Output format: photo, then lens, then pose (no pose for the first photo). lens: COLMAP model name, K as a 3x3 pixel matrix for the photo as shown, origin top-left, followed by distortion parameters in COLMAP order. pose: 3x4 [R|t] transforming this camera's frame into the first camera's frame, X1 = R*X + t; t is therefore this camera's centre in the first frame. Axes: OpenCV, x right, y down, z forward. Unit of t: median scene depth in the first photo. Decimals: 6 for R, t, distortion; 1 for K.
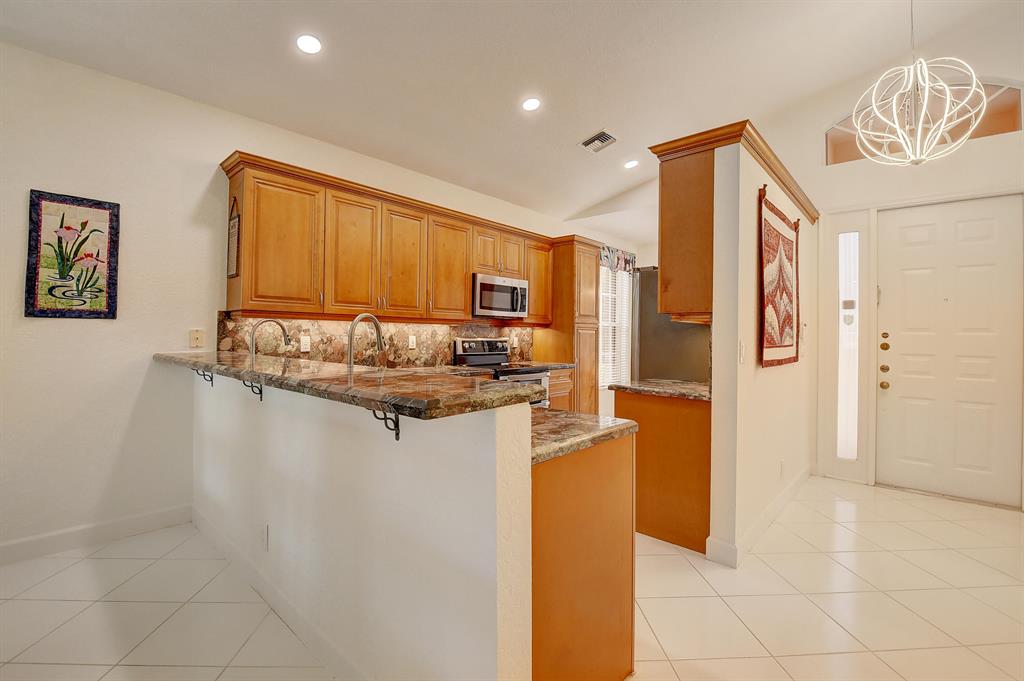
lens RADIAL K [[451.2, 0, 514.3], [0, 451.2, 338.6], [0, 0, 1]] dist [-0.029567, -0.001954]
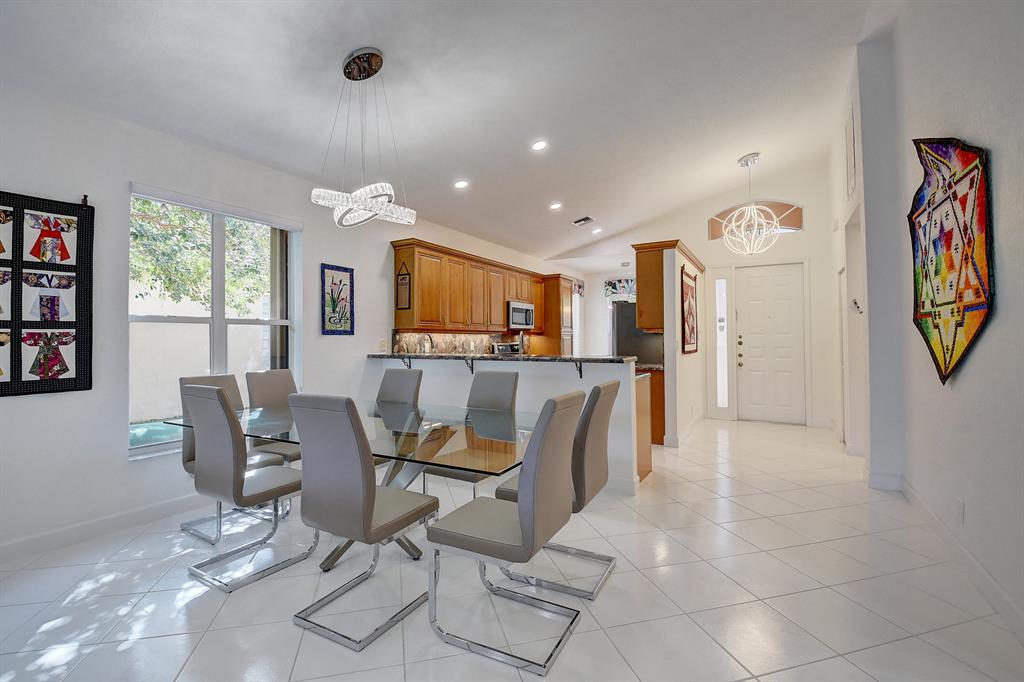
lens RADIAL K [[451.2, 0, 511.0], [0, 451.2, 339.7], [0, 0, 1]] dist [-0.029567, -0.001954]
pose [[0.977845, -0.017140, 0.208629, -0.504932], [0.018923, 0.999799, -0.006553, -0.002199], [-0.208475, 0.010356, 0.977973, -0.655535]]
